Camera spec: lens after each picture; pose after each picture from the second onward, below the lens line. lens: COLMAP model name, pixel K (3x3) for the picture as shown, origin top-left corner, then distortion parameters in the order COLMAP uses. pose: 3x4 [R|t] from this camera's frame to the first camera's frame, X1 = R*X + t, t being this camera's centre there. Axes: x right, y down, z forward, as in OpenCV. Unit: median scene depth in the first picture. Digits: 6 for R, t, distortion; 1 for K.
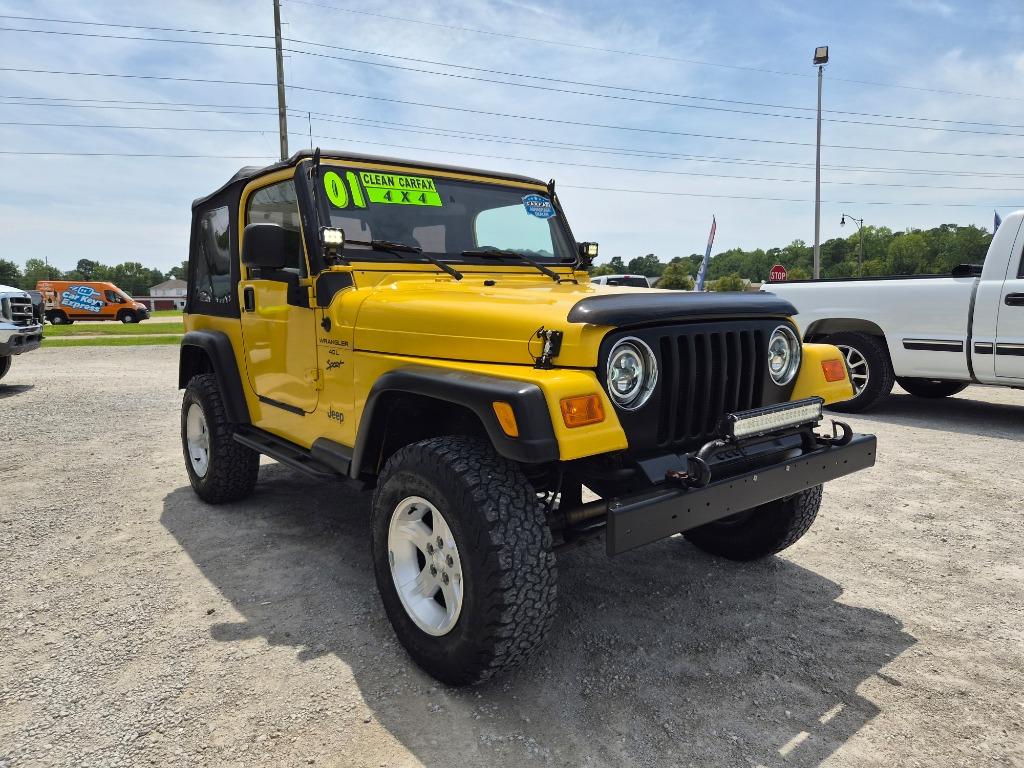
lens RADIAL K [[675.4, 0, 512.0], [0, 675.4, 384.0], [0, 0, 1]] dist [0.059899, -0.048646]
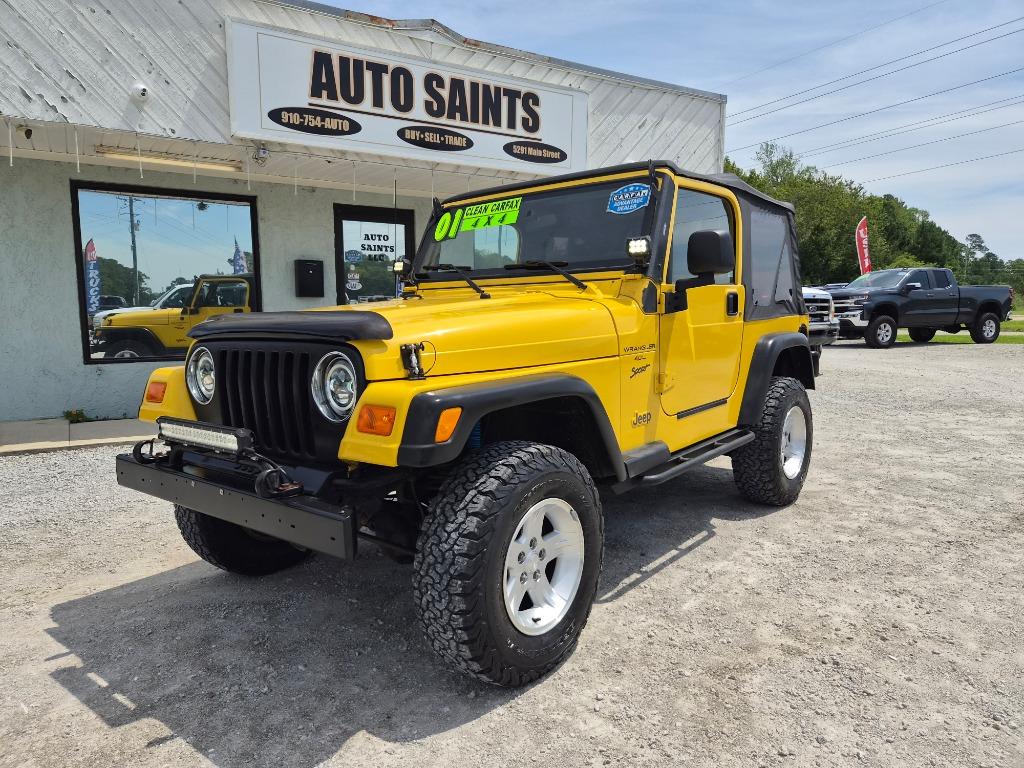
lens RADIAL K [[685.8, 0, 516.7], [0, 685.8, 380.9], [0, 0, 1]] dist [0.063555, -0.053173]
pose [[0.210071, 0.108253, -0.971674, 1.035881], [-0.103042, 0.990767, 0.088103, -0.120499], [0.972241, 0.081616, 0.219287, 0.842733]]
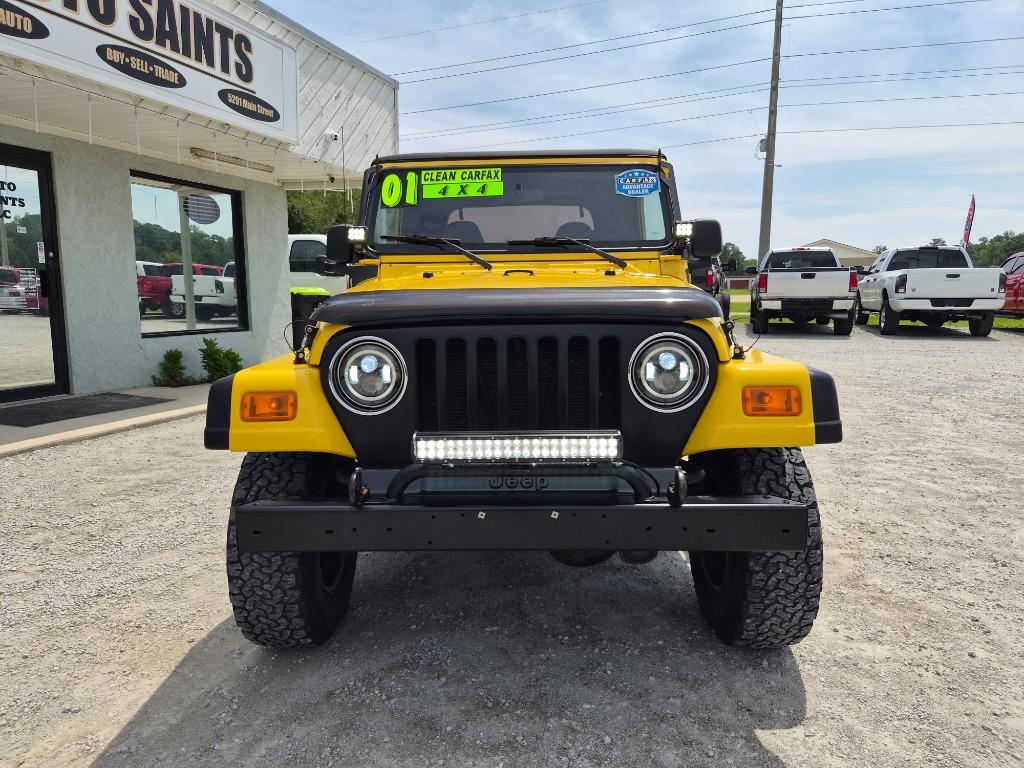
lens RADIAL K [[678.2, 0, 509.9], [0, 678.2, 377.3], [0, 0, 1]] dist [0.062440, -0.048757]
pose [[0.767158, 0.090843, -0.634993, 0.601989], [-0.078546, 0.995775, 0.047563, -0.047927], [0.636631, 0.013388, 0.771052, 0.258565]]
